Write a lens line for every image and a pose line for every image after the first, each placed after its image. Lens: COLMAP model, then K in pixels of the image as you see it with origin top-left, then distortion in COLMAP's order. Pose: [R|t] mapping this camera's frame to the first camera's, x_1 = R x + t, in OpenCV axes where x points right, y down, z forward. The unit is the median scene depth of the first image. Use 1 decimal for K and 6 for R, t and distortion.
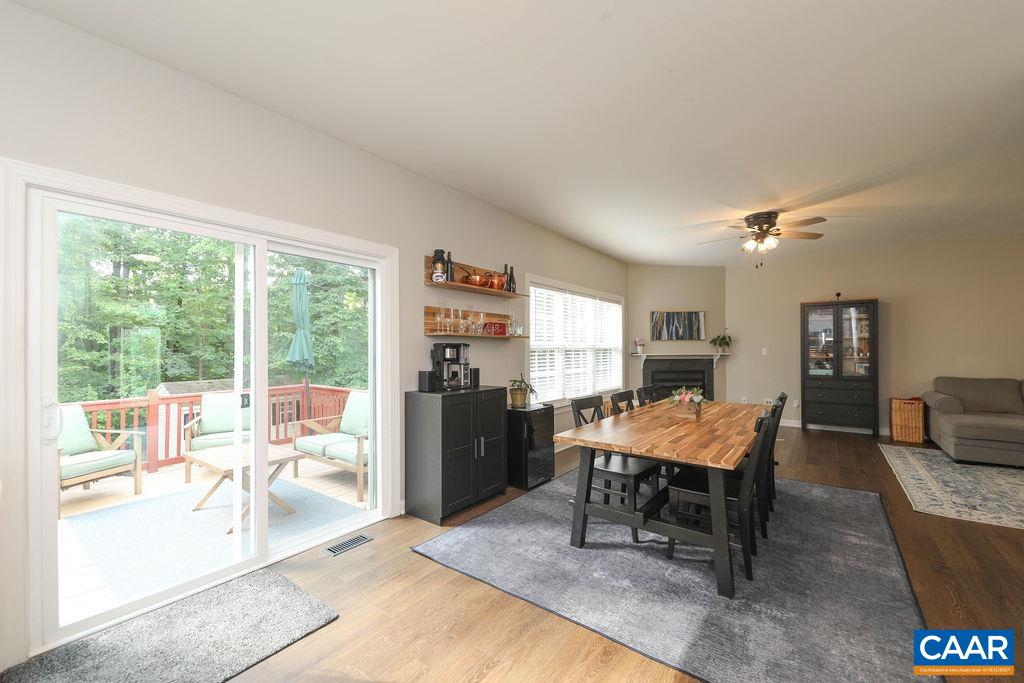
lens RADIAL K [[416.6, 0, 508.6], [0, 416.6, 346.9], [0, 0, 1]] dist [0.010637, -0.006616]
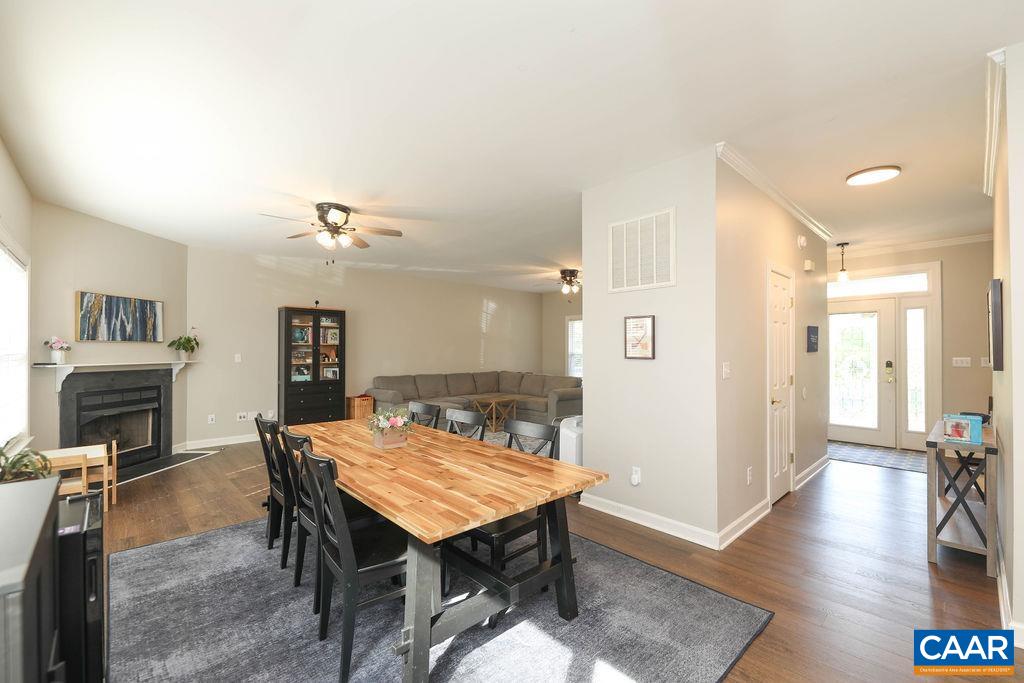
lens RADIAL K [[416.6, 0, 512.5], [0, 416.6, 348.4], [0, 0, 1]] dist [0.010637, -0.006616]
pose [[0.150947, 0.012961, 0.988457, -0.142534], [-0.007682, 0.999899, -0.011938, -0.002588], [-0.988512, -0.005791, 0.151031, 0.312596]]
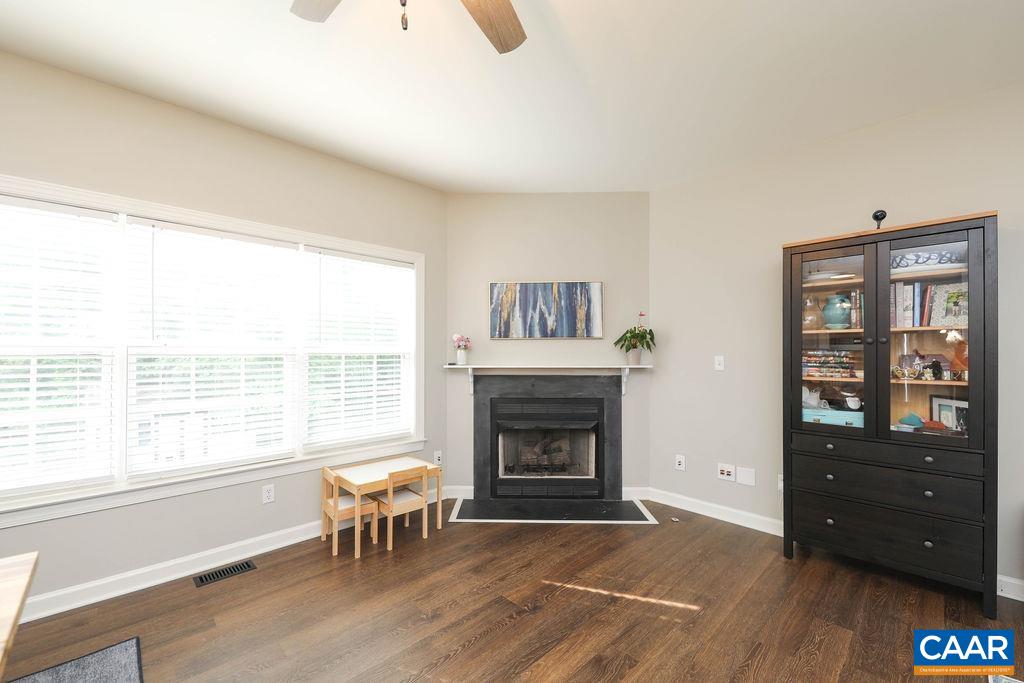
lens RADIAL K [[416.6, 0, 508.7], [0, 416.6, 350.5], [0, 0, 1]] dist [0.010637, -0.006616]
pose [[0.987728, 0.004851, -0.156111, 0.444831], [-0.004579, 0.999987, 0.002105, -0.002308], [0.156119, -0.001365, 0.987737, 0.493799]]
